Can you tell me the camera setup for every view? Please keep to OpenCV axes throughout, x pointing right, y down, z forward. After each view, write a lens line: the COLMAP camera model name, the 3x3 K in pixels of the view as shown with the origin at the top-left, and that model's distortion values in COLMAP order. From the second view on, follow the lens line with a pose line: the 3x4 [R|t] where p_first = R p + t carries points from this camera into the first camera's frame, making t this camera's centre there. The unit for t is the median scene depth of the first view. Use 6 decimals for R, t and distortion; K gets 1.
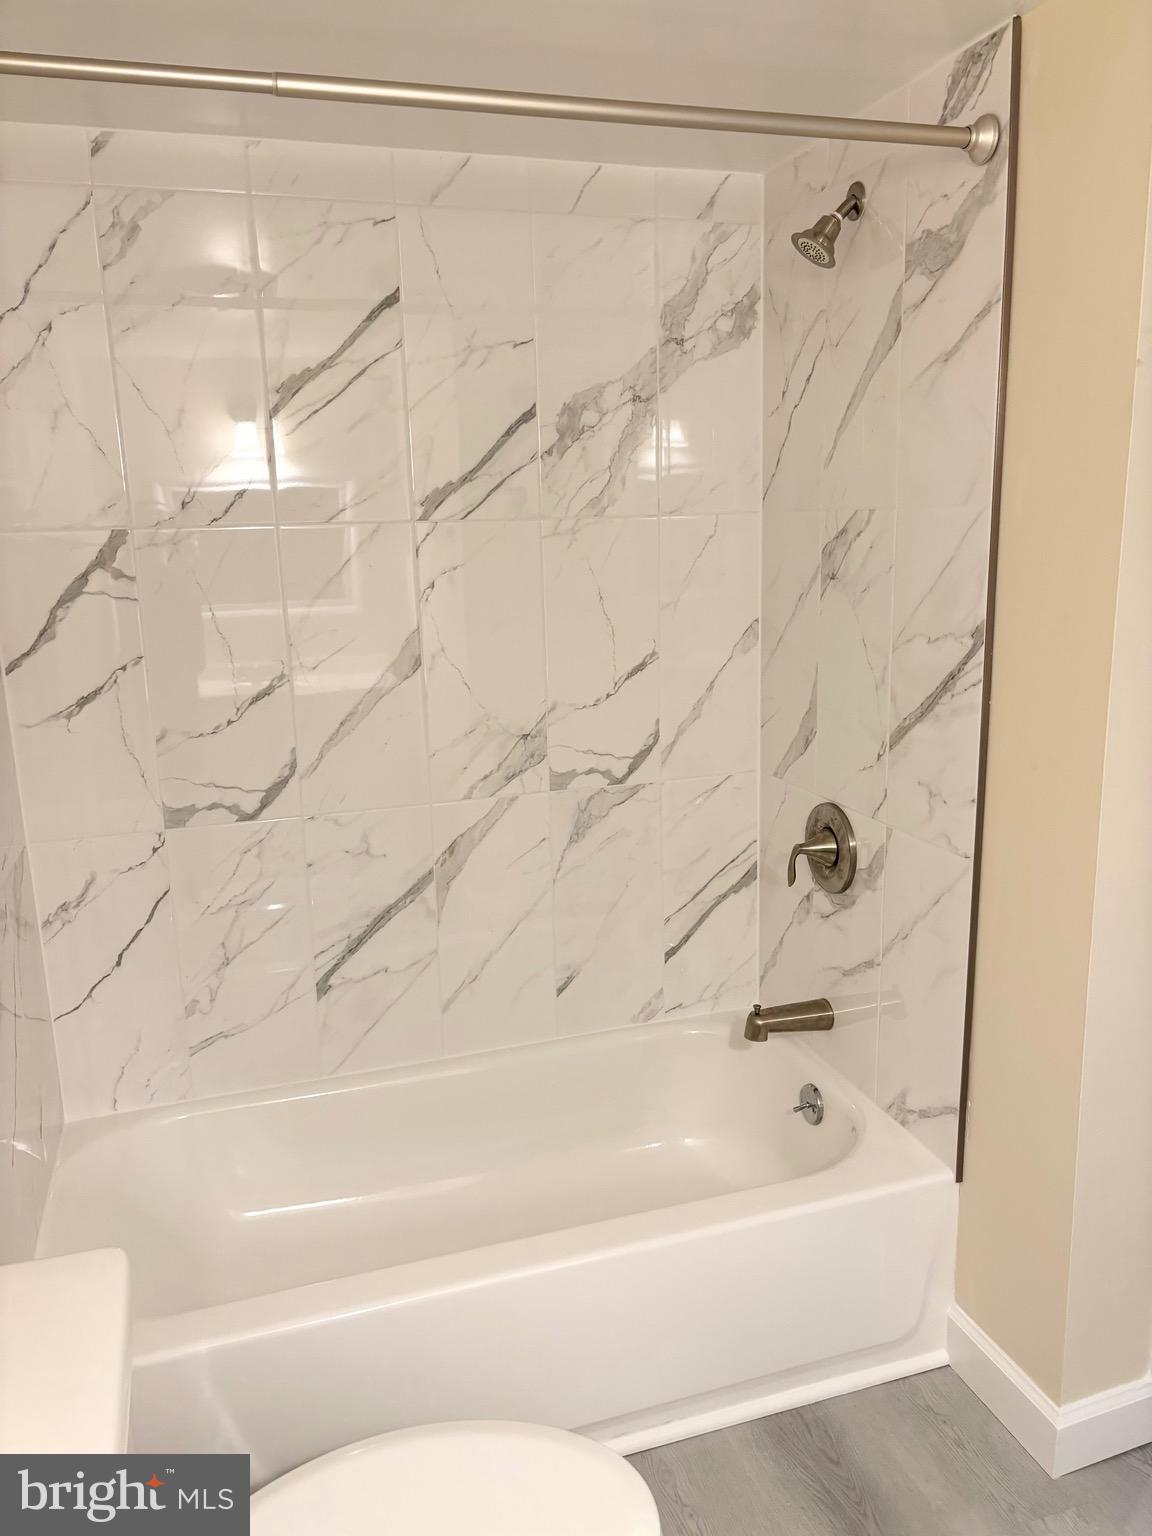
lens RADIAL K [[1161.1, 0, 576.0], [0, 1161.1, 768.0], [0, 0, 1]] dist [0.025474, 0.009770]
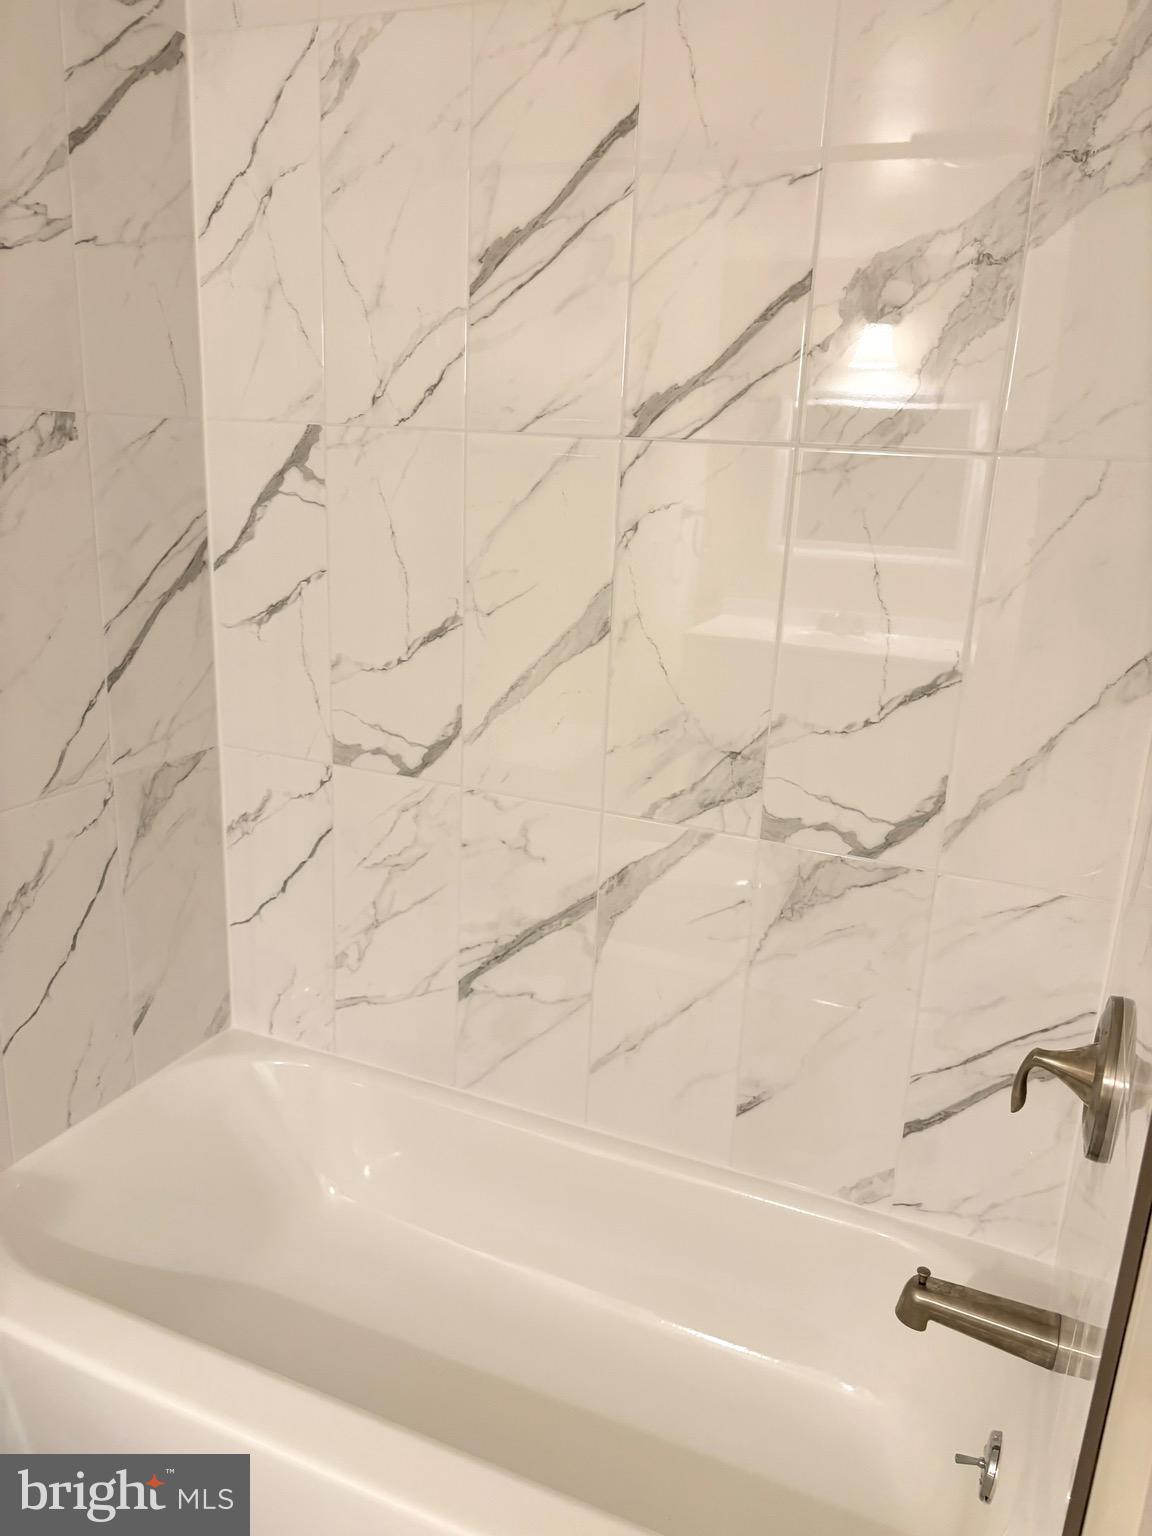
lens RADIAL K [[1160.0, 0, 576.0], [0, 1160.0, 768.0], [0, 0, 1]] dist [0.067795, -0.072403]
pose [[0.750531, 0.235418, -0.617480, 0.340038], [-0.204076, 0.971290, 0.122262, -0.090662], [0.628535, 0.034252, 0.777026, 0.400411]]
